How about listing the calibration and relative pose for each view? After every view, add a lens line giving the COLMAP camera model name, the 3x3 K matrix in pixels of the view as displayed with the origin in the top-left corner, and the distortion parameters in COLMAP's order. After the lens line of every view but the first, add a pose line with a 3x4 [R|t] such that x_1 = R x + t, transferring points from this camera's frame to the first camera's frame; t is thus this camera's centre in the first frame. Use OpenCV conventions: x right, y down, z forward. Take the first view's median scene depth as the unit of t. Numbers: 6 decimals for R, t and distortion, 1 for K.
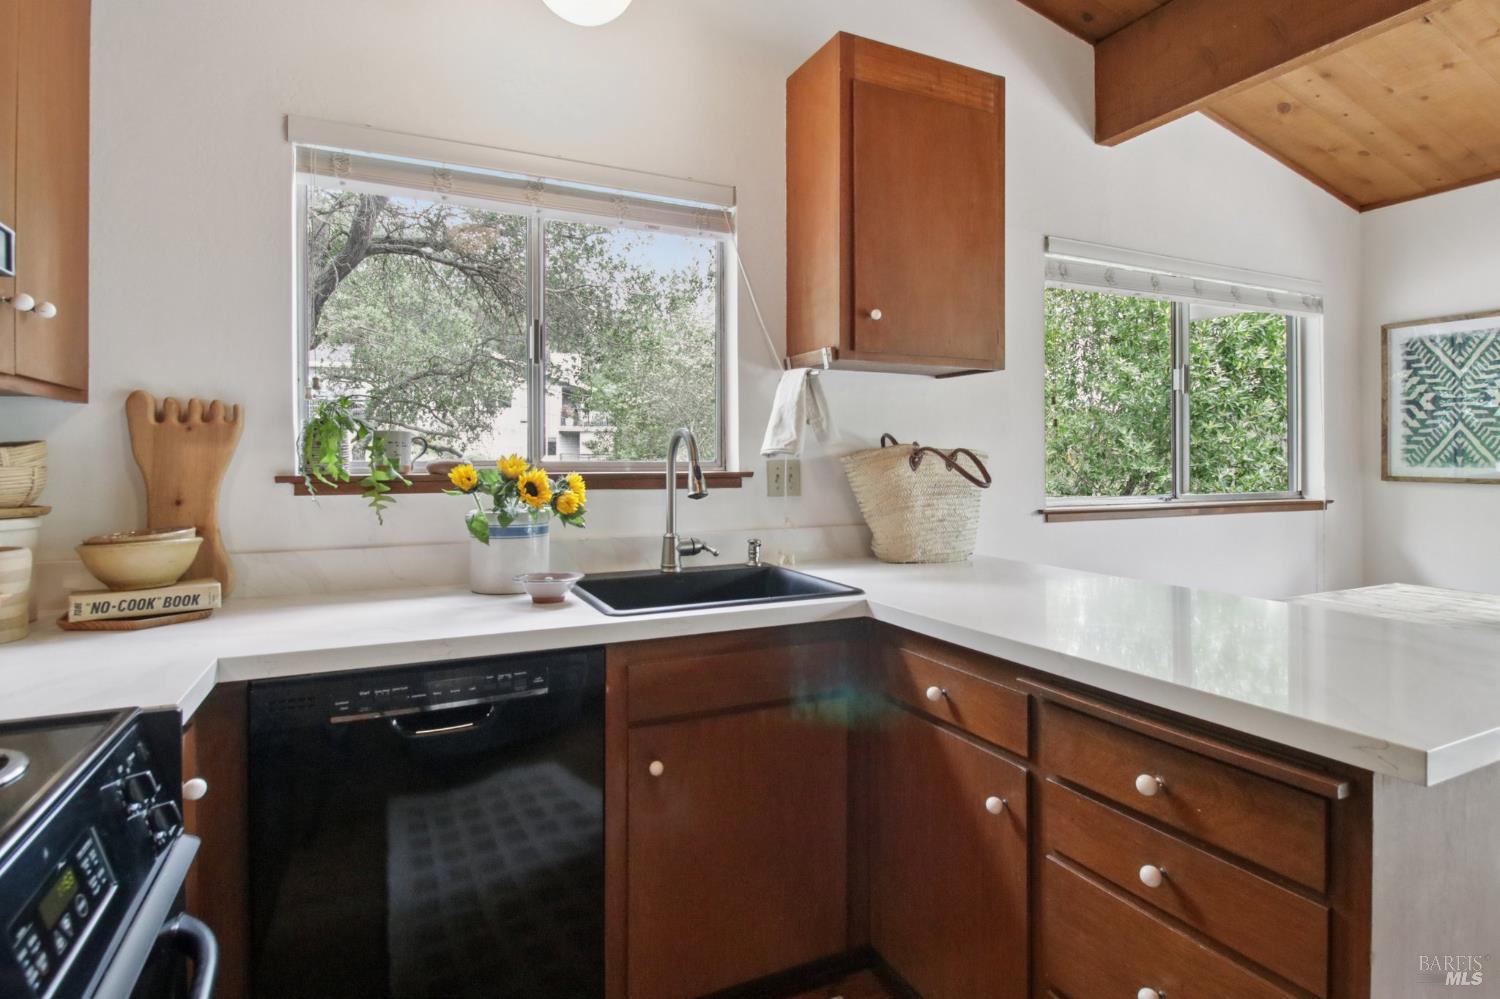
lens RADIAL K [[775.2, 0, 751.1], [0, 775.2, 459.8], [0, 0, 1]] dist [0.001526, -0.011911]
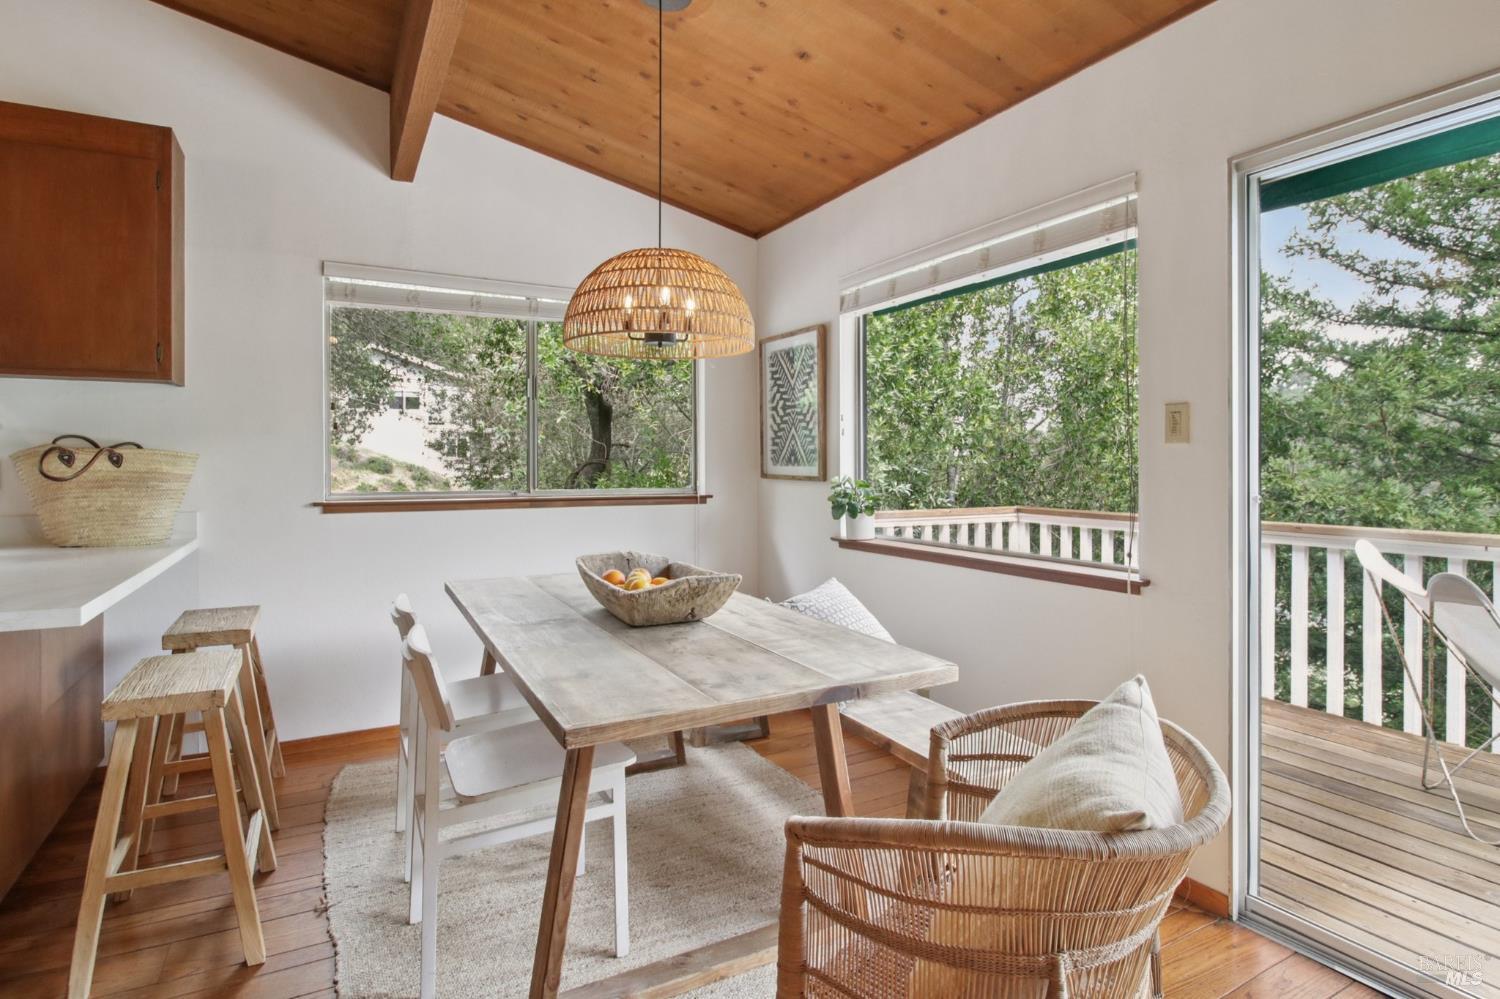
lens RADIAL K [[775.2, 0, 752.5], [0, 775.2, 465.6], [0, 0, 1]] dist [0.001526, -0.011911]
pose [[0.998212, 0.000227, 0.059777, 1.248484], [-0.000475, 0.999991, 0.004133, 0.007136], [-0.059775, -0.004154, 0.998203, -0.227639]]
